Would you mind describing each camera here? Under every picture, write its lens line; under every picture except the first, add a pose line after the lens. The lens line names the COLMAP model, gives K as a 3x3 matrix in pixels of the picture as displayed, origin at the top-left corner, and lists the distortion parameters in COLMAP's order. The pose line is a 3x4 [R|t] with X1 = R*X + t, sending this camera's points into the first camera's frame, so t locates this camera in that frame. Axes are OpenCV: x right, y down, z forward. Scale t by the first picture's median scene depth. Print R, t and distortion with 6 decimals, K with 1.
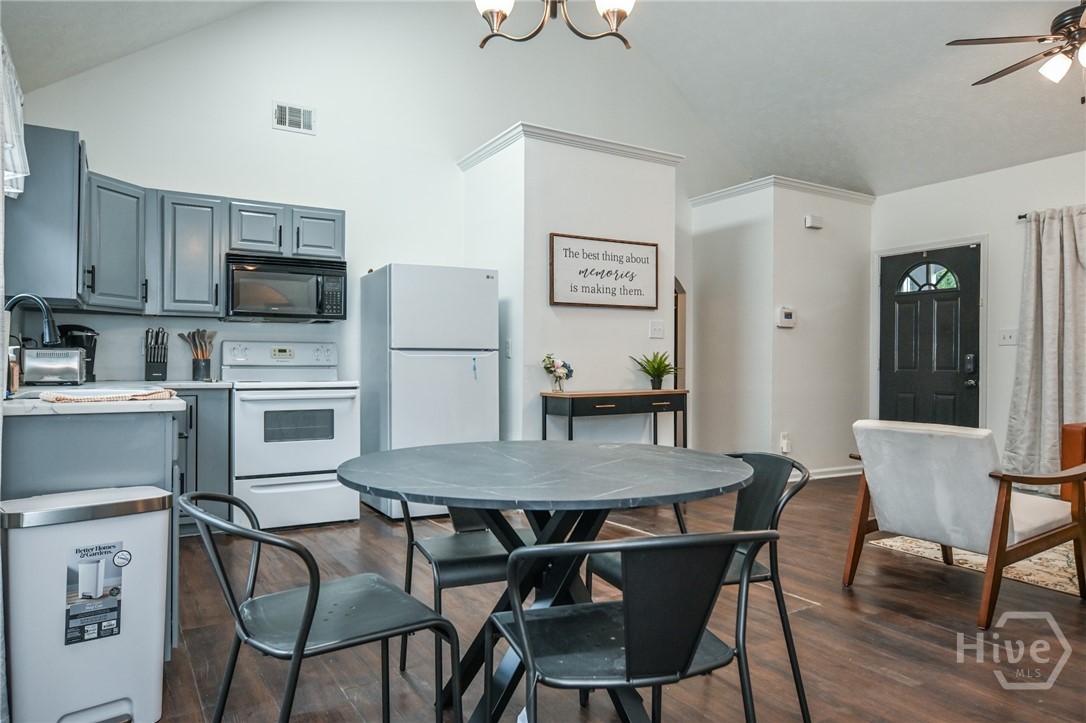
lens RADIAL K [[728.1, 0, 542.8], [0, 728.1, 362.4], [0, 0, 1]] dist [-0.004655, 0.014388]
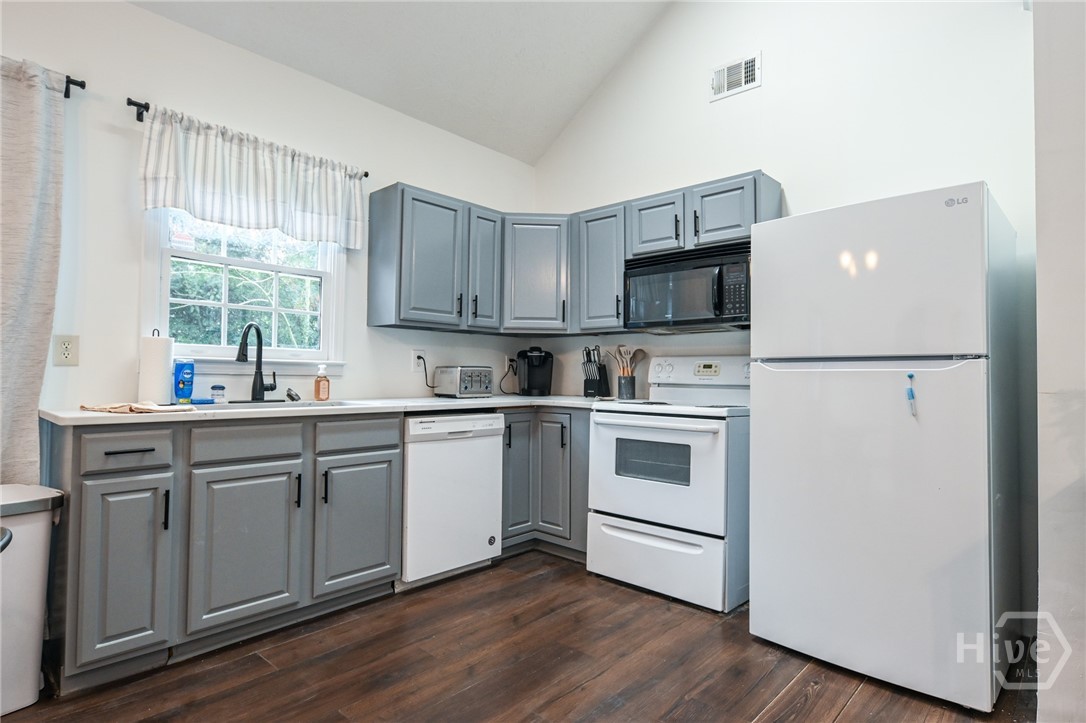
lens RADIAL K [[575.9, 0, 551.4], [0, 575.9, 361.8], [0, 0, 1]] dist [0.004921, -0.003704]
pose [[0.301066, -0.024279, -0.953294, 0.204429], [-0.006331, 0.999603, -0.027458, -0.002062], [0.953582, 0.014302, 0.300793, 0.632538]]
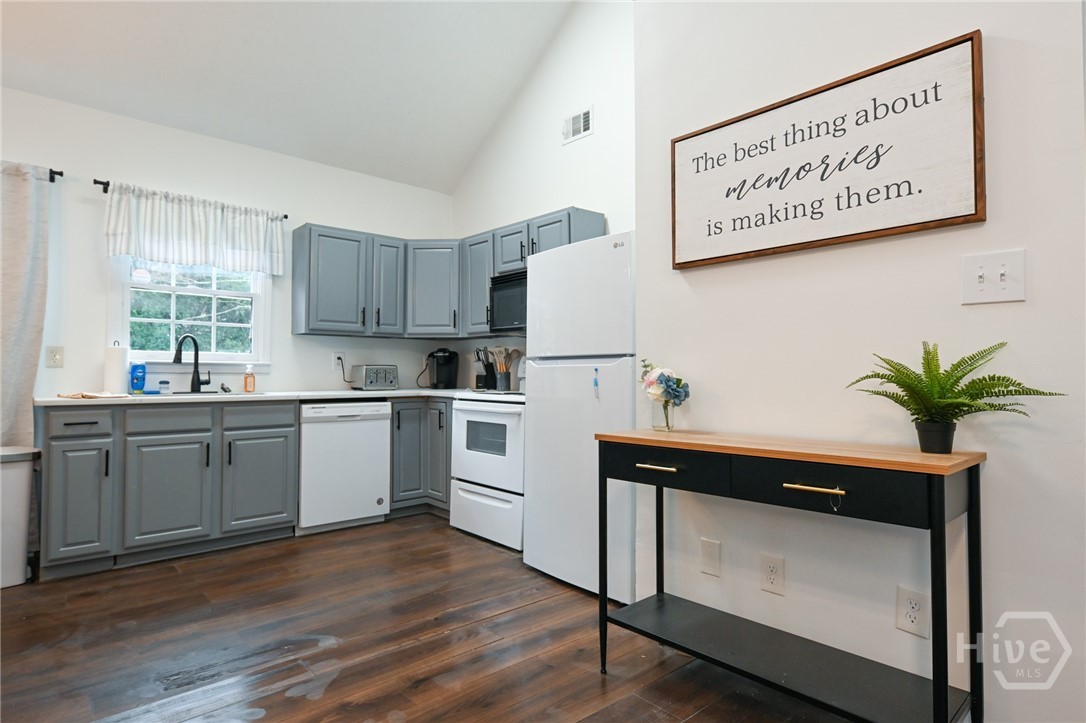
lens RADIAL K [[575.9, 0, 547.8], [0, 575.9, 365.3], [0, 0, 1]] dist [0.004921, -0.003704]
pose [[0.206678, -0.015895, -0.978280, 0.417198], [0.001064, 0.999871, -0.016021, -0.000276], [0.978408, 0.002270, 0.206668, 0.819586]]
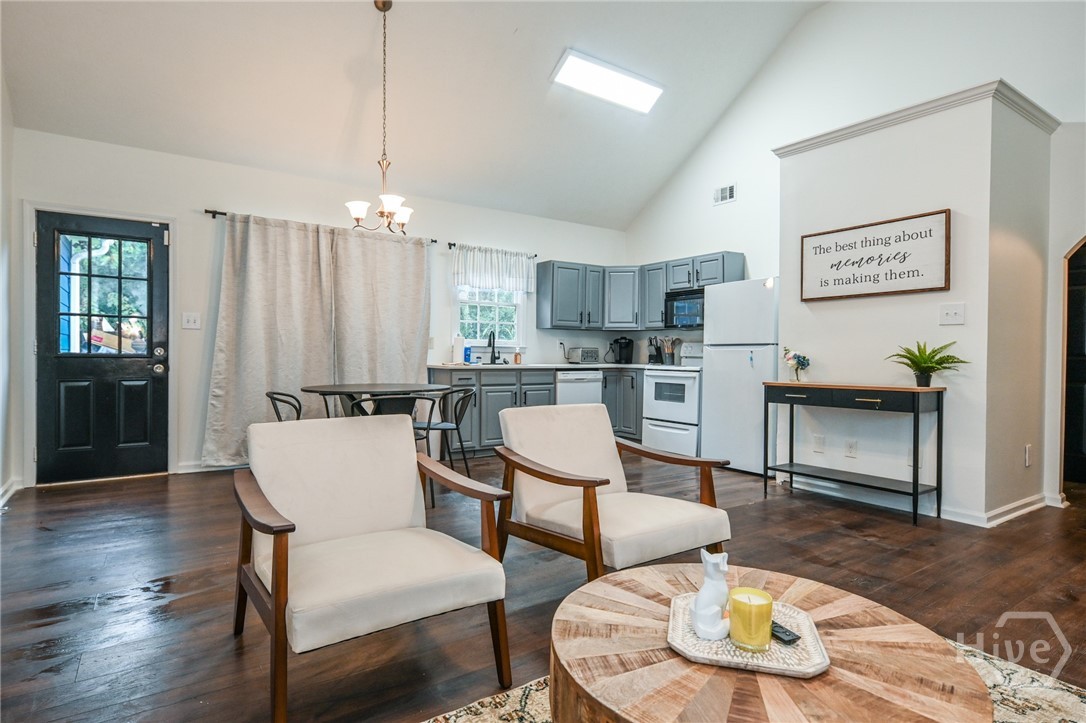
lens RADIAL K [[575.9, 0, 537.8], [0, 575.9, 361.9], [0, 0, 1]] dist [0.004921, -0.003704]
pose [[0.055232, 0.010512, -0.998418, 0.854300], [-0.006798, 0.999925, 0.010151, 0.004920], [0.998450, 0.006227, 0.055299, 0.559902]]
